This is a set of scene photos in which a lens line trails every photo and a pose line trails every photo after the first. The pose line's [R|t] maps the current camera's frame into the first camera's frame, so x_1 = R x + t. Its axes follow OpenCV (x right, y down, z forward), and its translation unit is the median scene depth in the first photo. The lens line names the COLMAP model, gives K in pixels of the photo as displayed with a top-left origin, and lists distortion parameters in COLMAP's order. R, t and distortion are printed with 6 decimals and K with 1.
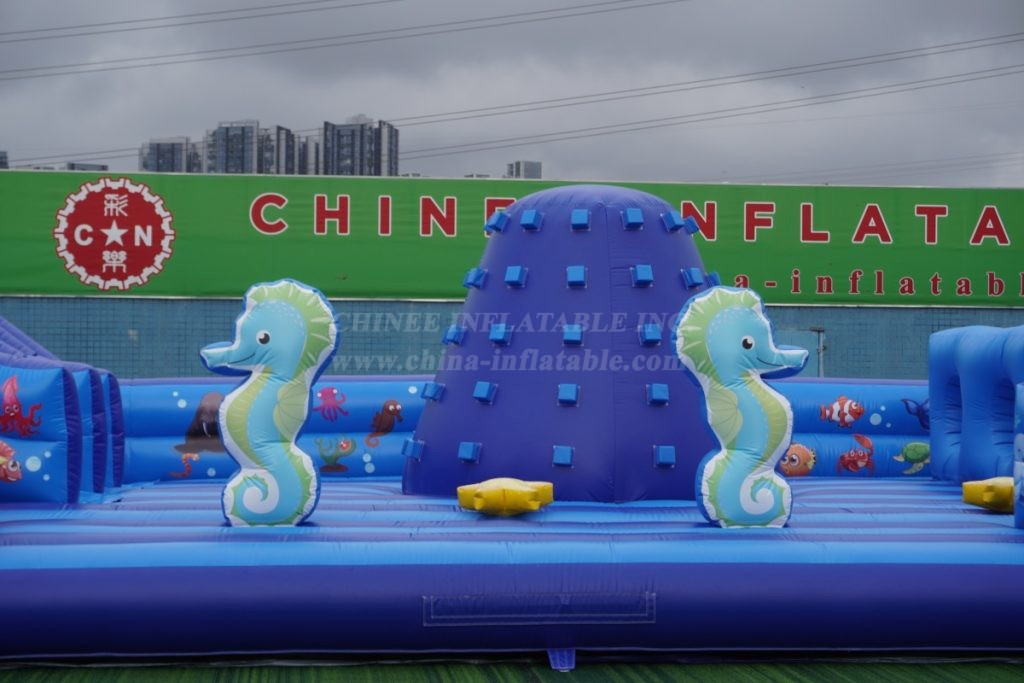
lens RADIAL K [[2154.7, 0, 511.7], [0, 2154.7, 341.1], [0, 0, 1]] dist [0.278780, 0.000000]
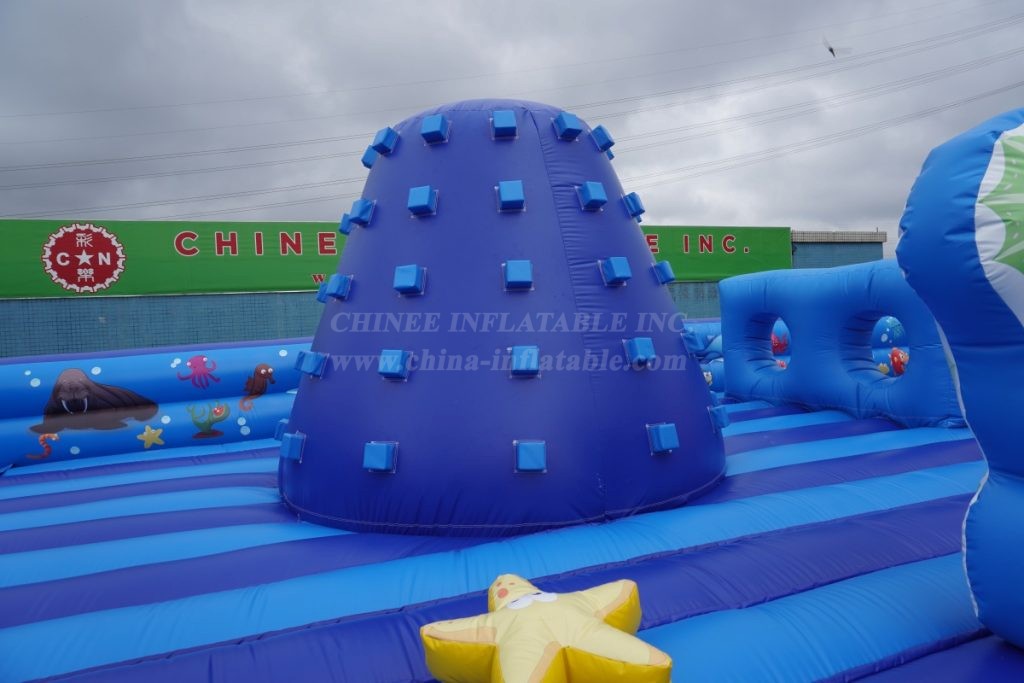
lens RADIAL K [[714.8, 0, 511.4], [0, 714.8, 342.1], [0, 0, 1]] dist [-0.025745, 0.003531]
pose [[0.963110, -0.059831, 0.262373, -0.019045], [0.049332, 0.997703, 0.046426, 0.004284], [-0.264548, -0.031770, 0.963849, 0.408580]]
